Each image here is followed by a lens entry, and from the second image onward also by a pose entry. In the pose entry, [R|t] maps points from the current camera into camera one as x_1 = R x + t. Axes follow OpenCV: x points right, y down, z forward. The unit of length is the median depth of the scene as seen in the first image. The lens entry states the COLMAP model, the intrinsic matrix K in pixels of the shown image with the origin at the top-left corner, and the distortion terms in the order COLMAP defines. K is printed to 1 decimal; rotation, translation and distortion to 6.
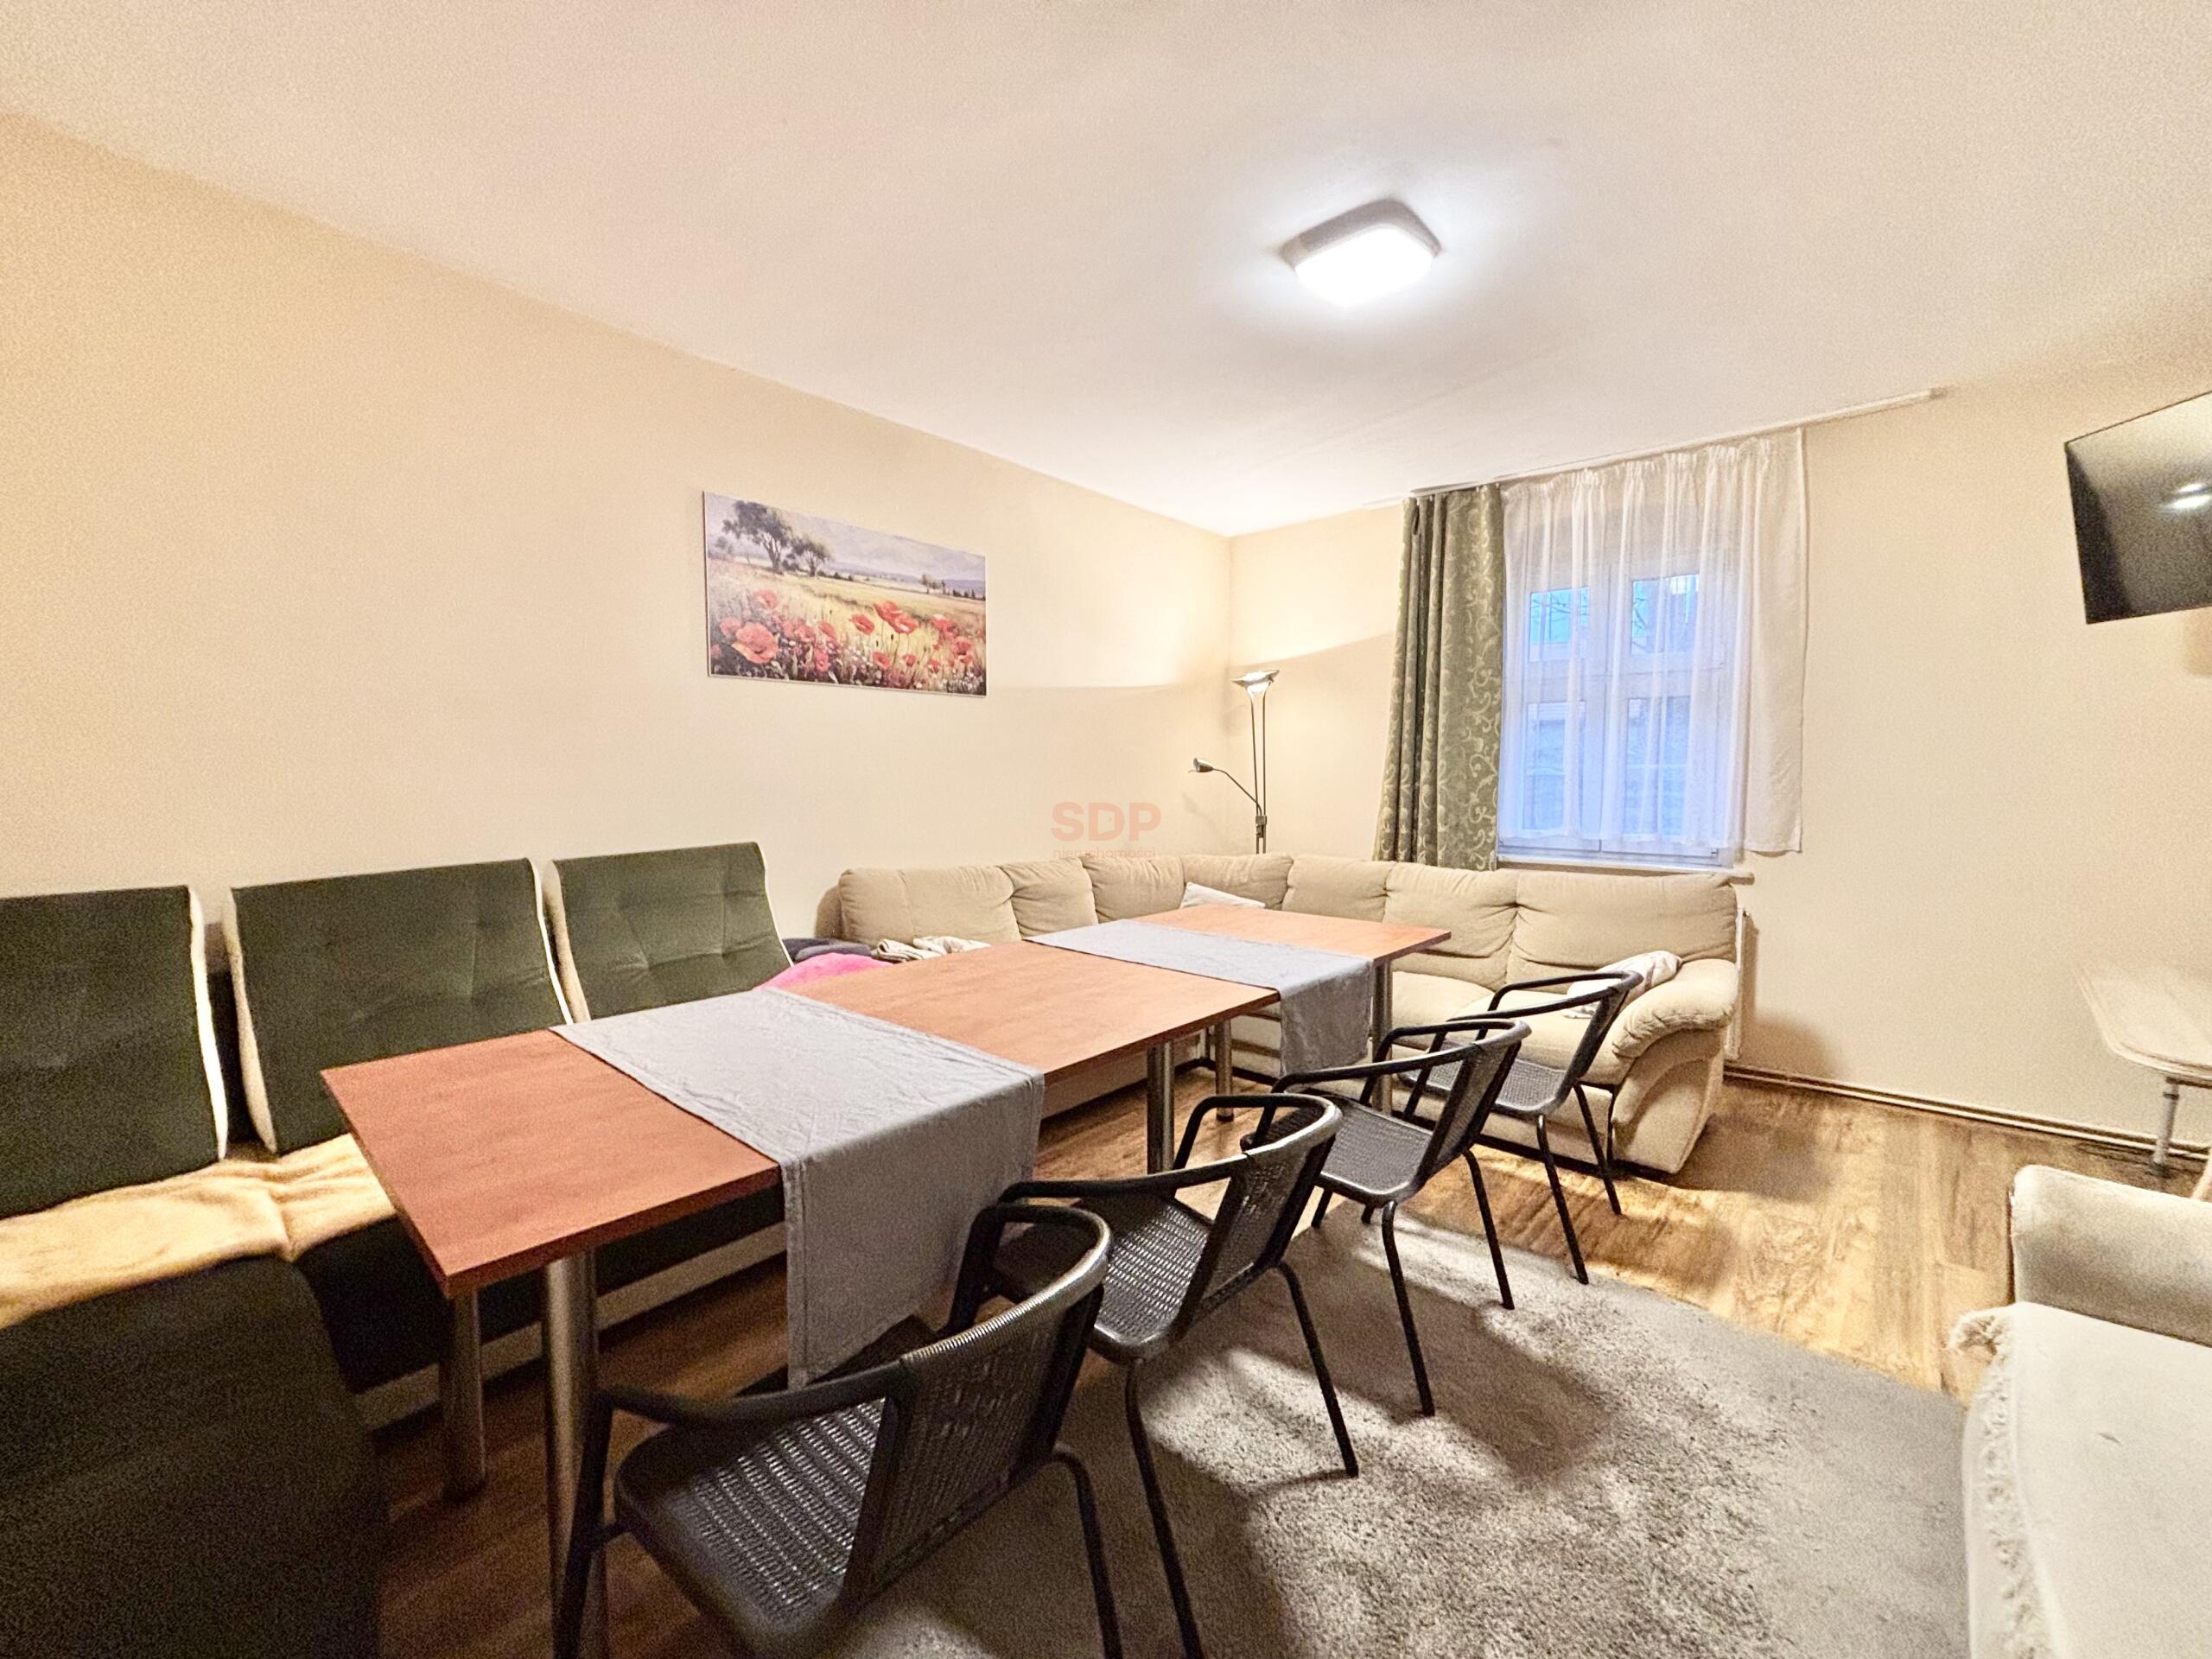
lens RADIAL K [[890.5, 0, 1099.1], [0, 890.5, 827.3], [0, 0, 1]] dist [-0.001144, -0.000755]
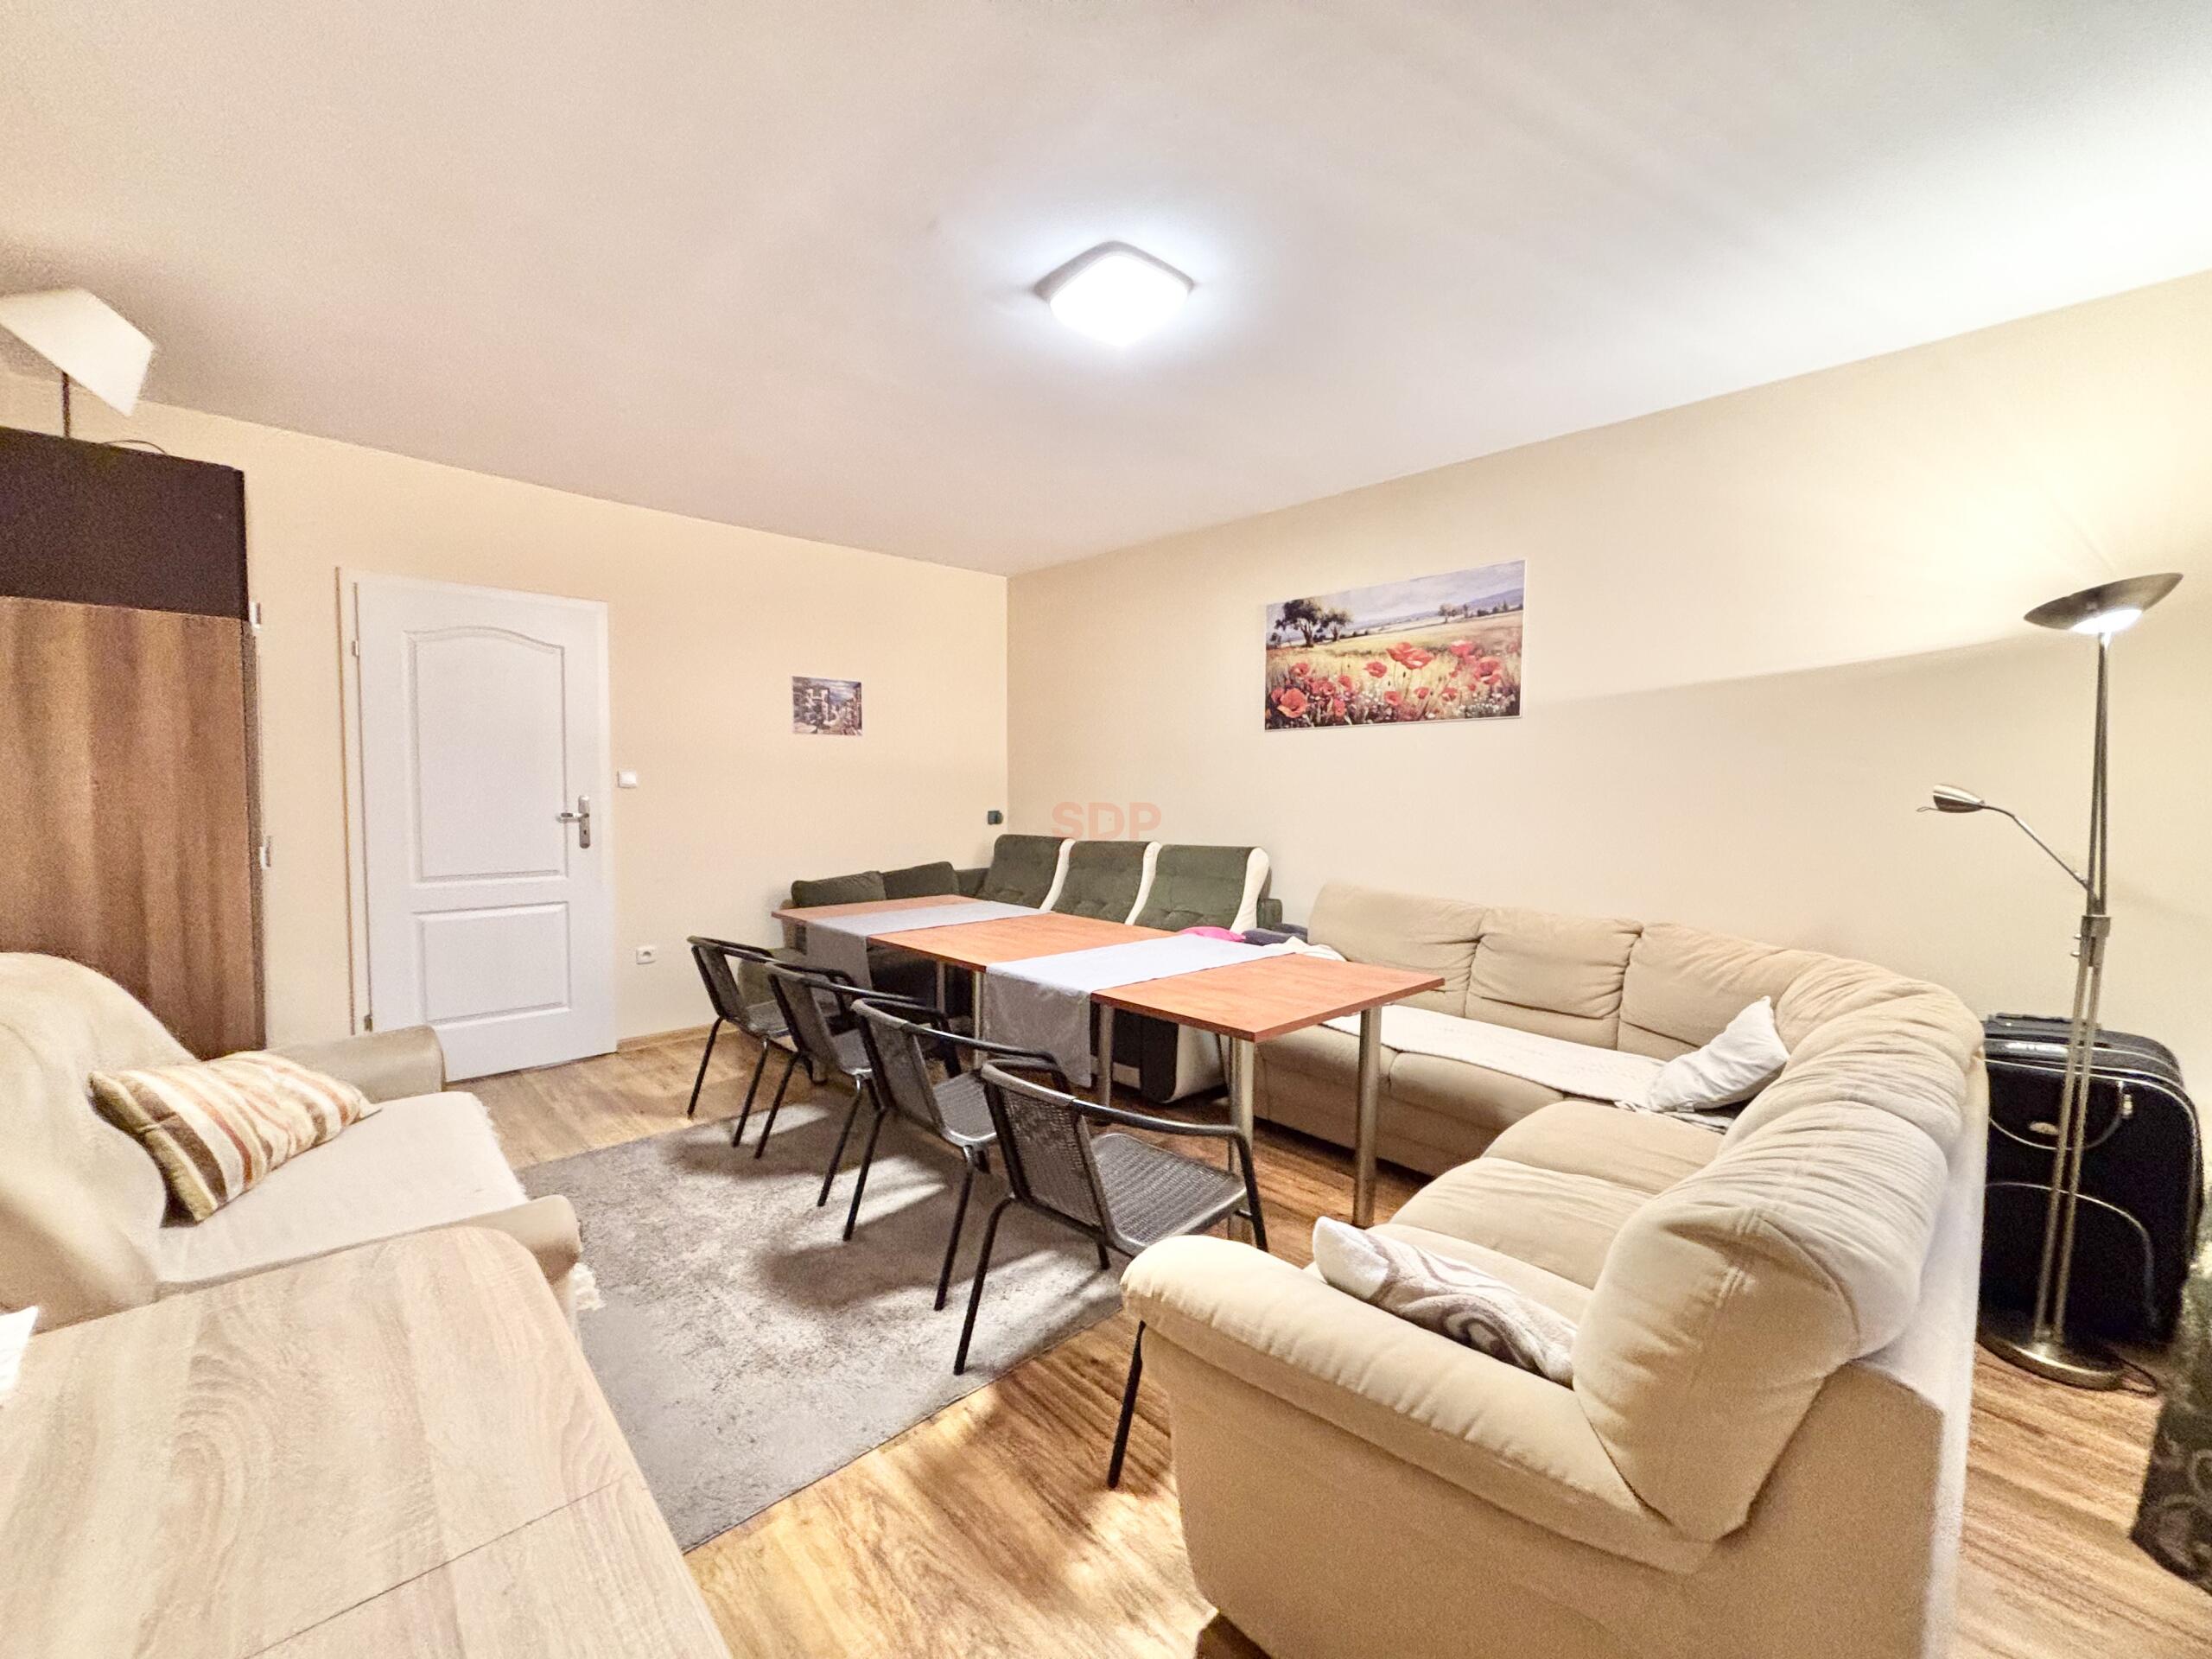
lens RADIAL K [[890.5, 0, 1099.1], [0, 890.5, 827.3], [0, 0, 1]] dist [-0.001144, -0.000755]
pose [[-0.082527, 0.041622, -0.995719, 0.920913], [-0.068950, 0.996495, 0.047369, -0.057691], [0.994201, 0.072564, -0.079368, 0.765867]]
